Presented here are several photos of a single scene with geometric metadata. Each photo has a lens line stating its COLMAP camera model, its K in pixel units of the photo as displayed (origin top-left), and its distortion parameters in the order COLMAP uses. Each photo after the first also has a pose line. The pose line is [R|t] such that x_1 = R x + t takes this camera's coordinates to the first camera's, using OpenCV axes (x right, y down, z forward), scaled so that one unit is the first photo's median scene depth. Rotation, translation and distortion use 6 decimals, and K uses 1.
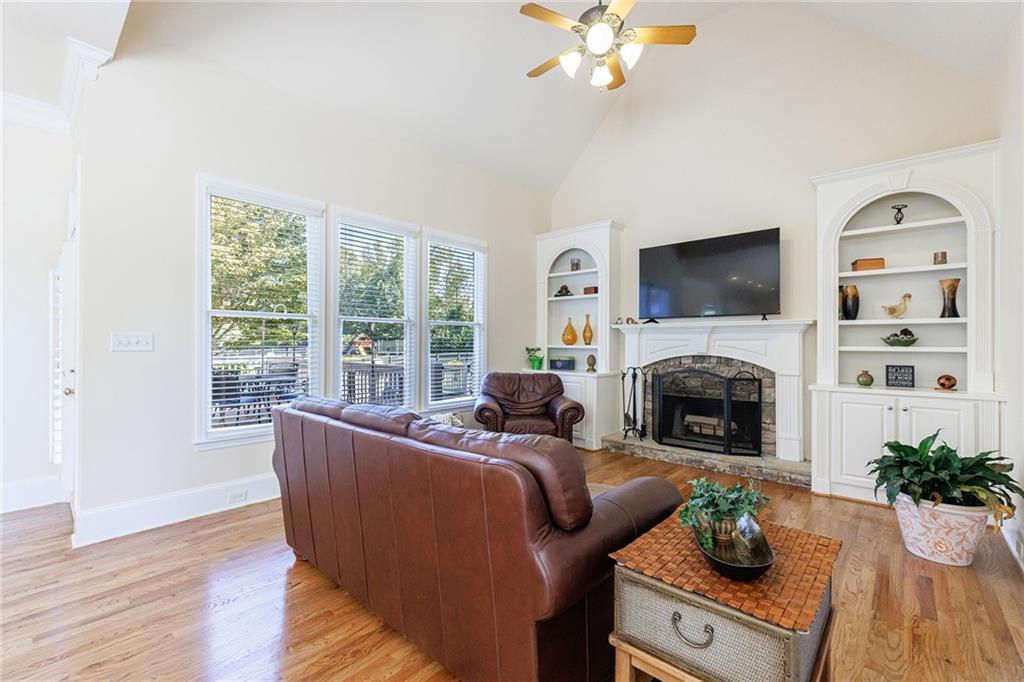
lens RADIAL K [[422.2, 0, 515.9], [0, 422.2, 345.1], [0, 0, 1]] dist [-0.009119, 0.000874]
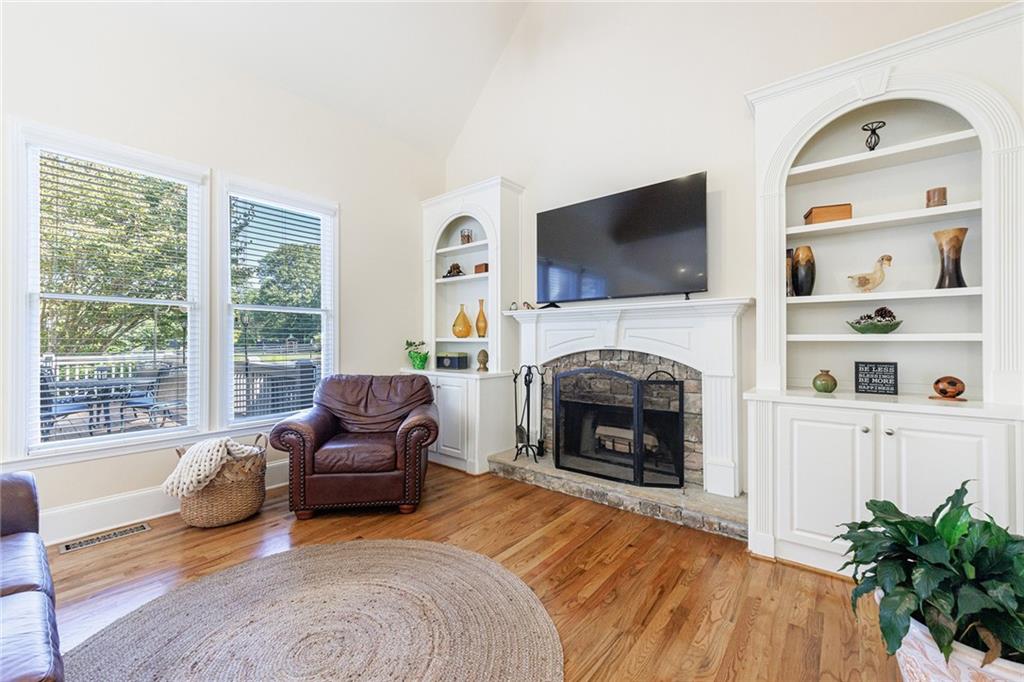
lens RADIAL K [[403.6, 0, 506.8], [0, 403.6, 342.3], [0, 0, 1]] dist [-0.000943, -0.000078]
pose [[0.998828, -0.007080, 0.047889, 0.249583], [0.006954, 0.999972, 0.002801, 0.009416], [-0.047908, -0.002464, 0.998849, 0.323314]]
